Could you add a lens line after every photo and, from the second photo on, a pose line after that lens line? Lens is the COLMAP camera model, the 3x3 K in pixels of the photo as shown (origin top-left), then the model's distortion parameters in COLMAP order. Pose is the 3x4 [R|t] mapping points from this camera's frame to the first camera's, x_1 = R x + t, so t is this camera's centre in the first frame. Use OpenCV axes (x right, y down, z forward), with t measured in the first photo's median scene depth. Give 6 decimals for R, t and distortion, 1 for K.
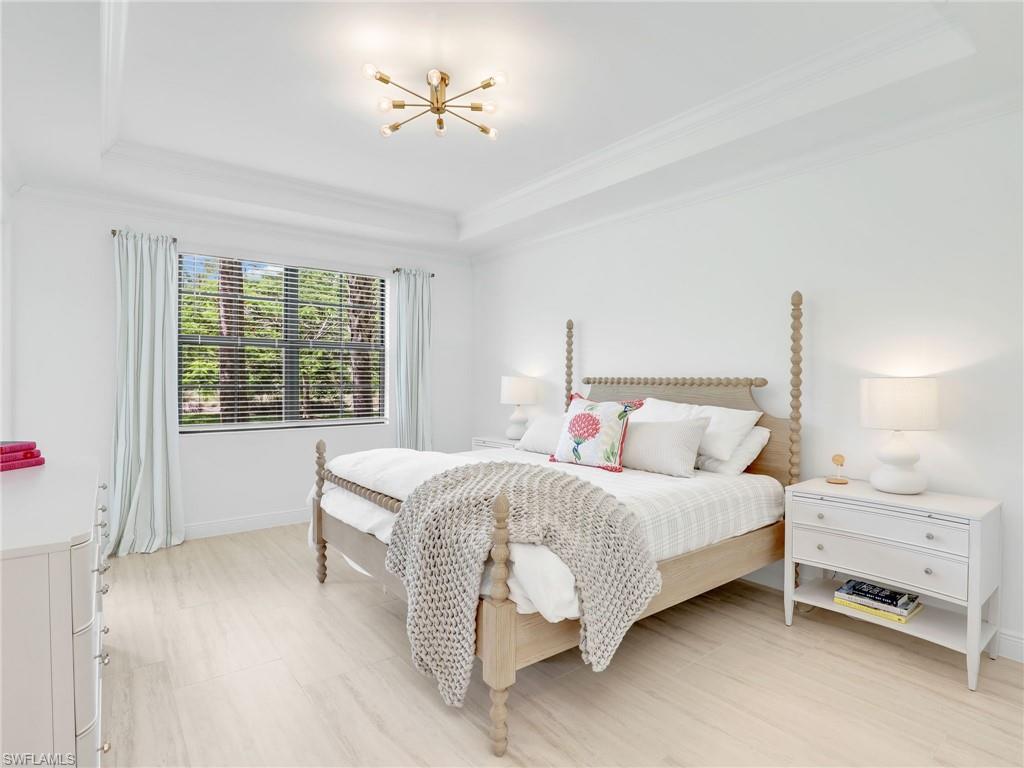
lens RADIAL K [[539.0, 0, 514.9], [0, 539.0, 391.4], [0, 0, 1]] dist [-0.030923, -0.000411]
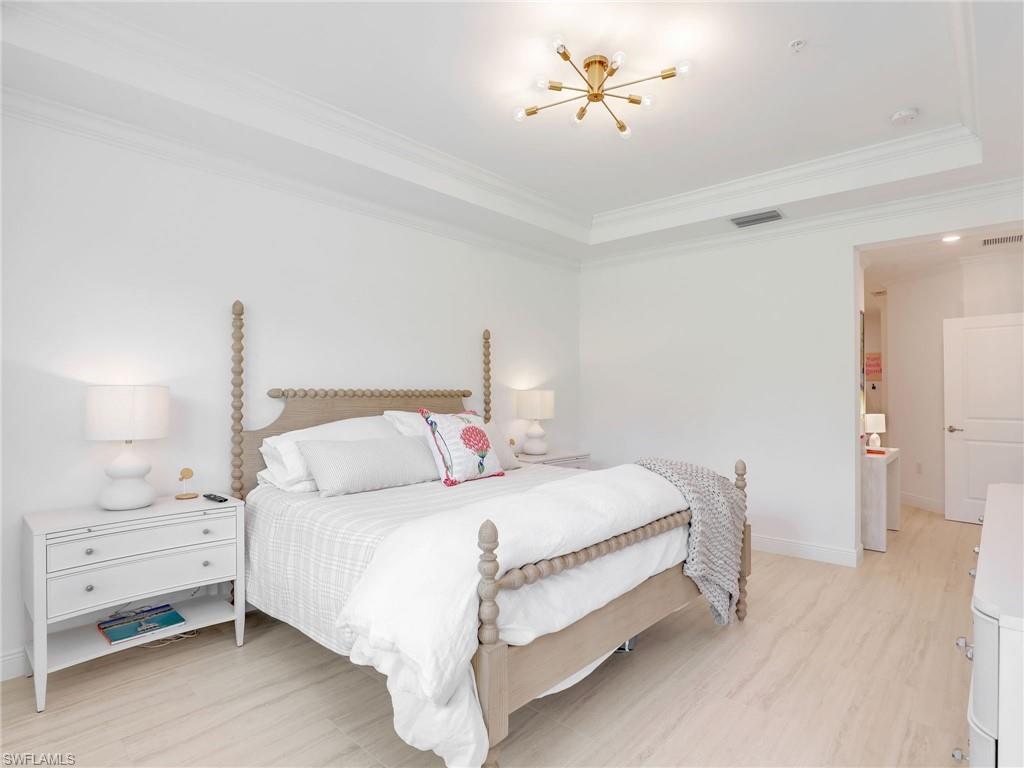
lens RADIAL K [[539.0, 0, 514.9], [0, 539.0, 391.4], [0, 0, 1]] dist [-0.030923, -0.000411]
pose [[-0.187102, -0.002182, 0.982338, -0.609758], [0.020726, 0.999766, 0.006168, -0.019027], [-0.982122, 0.021514, -0.187013, 0.789615]]
